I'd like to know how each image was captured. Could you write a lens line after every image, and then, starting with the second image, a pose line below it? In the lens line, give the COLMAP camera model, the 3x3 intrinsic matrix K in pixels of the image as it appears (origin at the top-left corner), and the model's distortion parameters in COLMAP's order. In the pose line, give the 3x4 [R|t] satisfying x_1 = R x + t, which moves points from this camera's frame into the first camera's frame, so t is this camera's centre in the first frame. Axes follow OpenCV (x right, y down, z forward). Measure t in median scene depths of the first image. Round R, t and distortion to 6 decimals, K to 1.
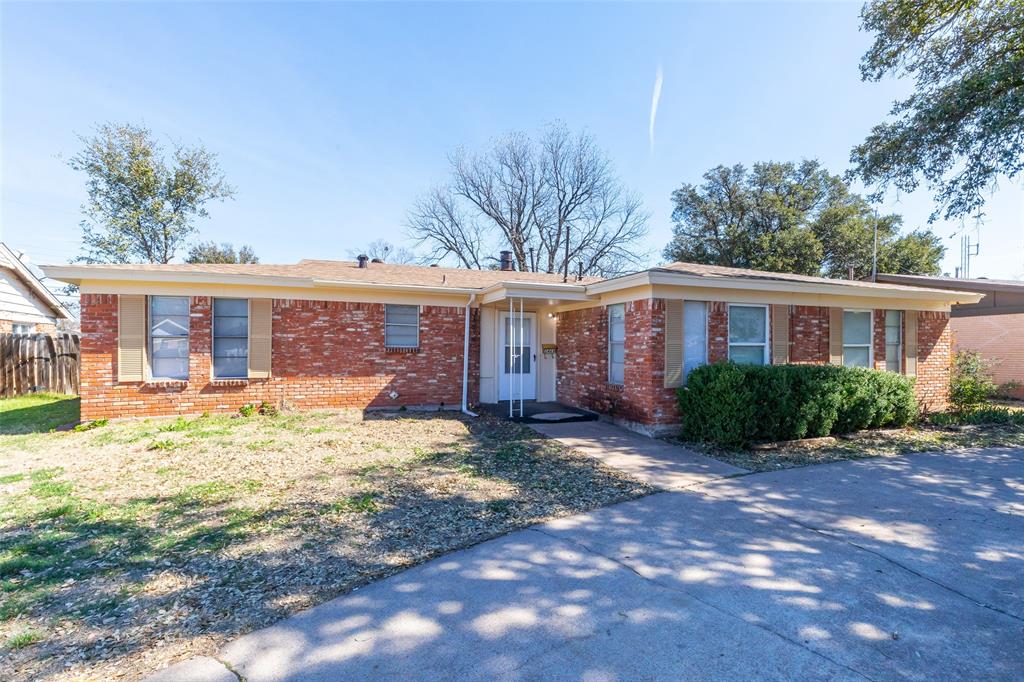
lens RADIAL K [[465.3, 0, 509.1], [0, 465.3, 343.8], [0, 0, 1]] dist [0.003376, 0.000548]
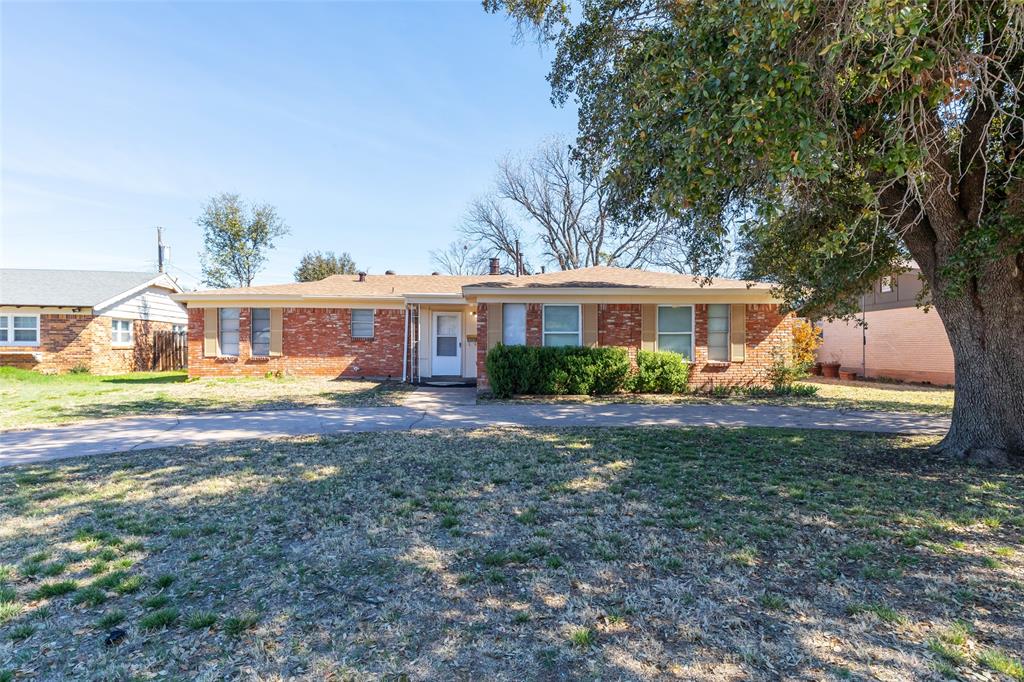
lens RADIAL K [[567.5, 0, 513.4], [0, 567.5, 342.7], [0, 0, 1]] dist [-0.000434, 0.000139]
pose [[0.951334, -0.003635, -0.308142, 0.827269], [0.003864, 0.999993, 0.000133, 0.027552], [0.308139, -0.001317, 0.951340, -0.609942]]
